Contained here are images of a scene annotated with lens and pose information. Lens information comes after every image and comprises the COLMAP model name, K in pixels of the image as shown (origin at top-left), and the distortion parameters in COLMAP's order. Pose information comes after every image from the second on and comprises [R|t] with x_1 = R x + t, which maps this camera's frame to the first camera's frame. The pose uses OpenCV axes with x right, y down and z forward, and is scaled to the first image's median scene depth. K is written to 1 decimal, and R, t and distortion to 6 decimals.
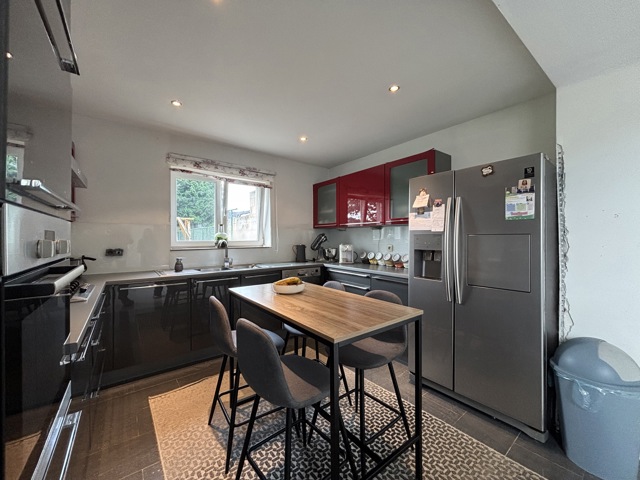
lens RADIAL K [[259.9, 0, 318.5], [0, 259.9, 236.5], [0, 0, 1]] dist [0.000571, -0.000064]
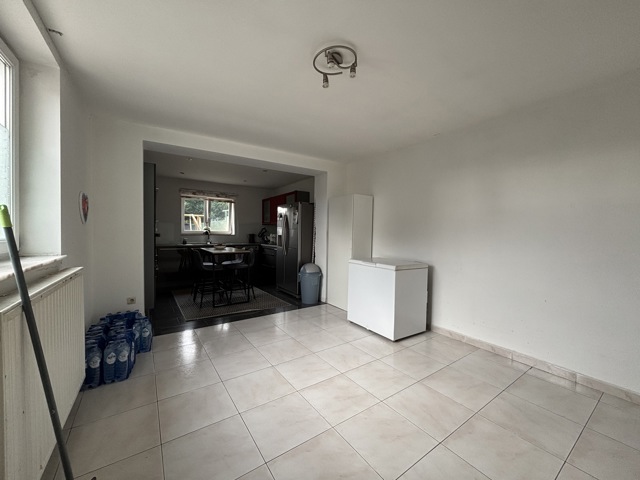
lens RADIAL K [[257.2, 0, 320.1], [0, 257.2, 238.5], [0, 0, 1]] dist [0.000817, -0.000331]
pose [[0.998880, 0.012009, -0.045759, 0.591437], [-0.010685, 0.999521, 0.029055, 0.007728], [0.046086, -0.028533, 0.998530, -0.937322]]
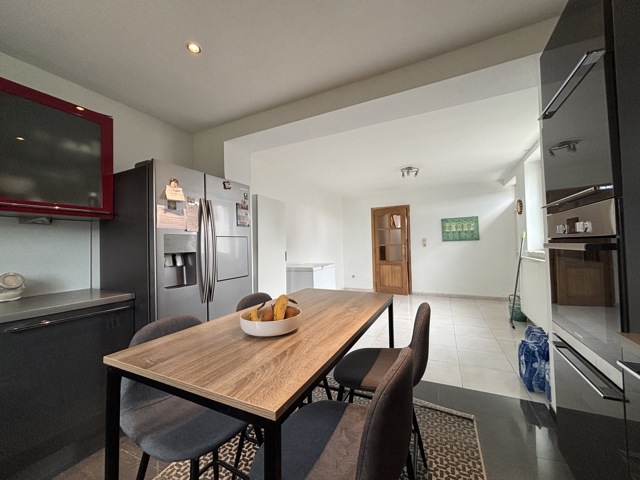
lens RADIAL K [[257.2, 0, 320.1], [0, 257.2, 238.5], [0, 0, 1]] dist [0.000817, -0.000331]
pose [[-0.449314, 0.037223, 0.892598, -0.413314], [0.026520, 0.999247, -0.028321, 0.031467], [-0.892980, 0.010947, -0.449962, 0.754035]]
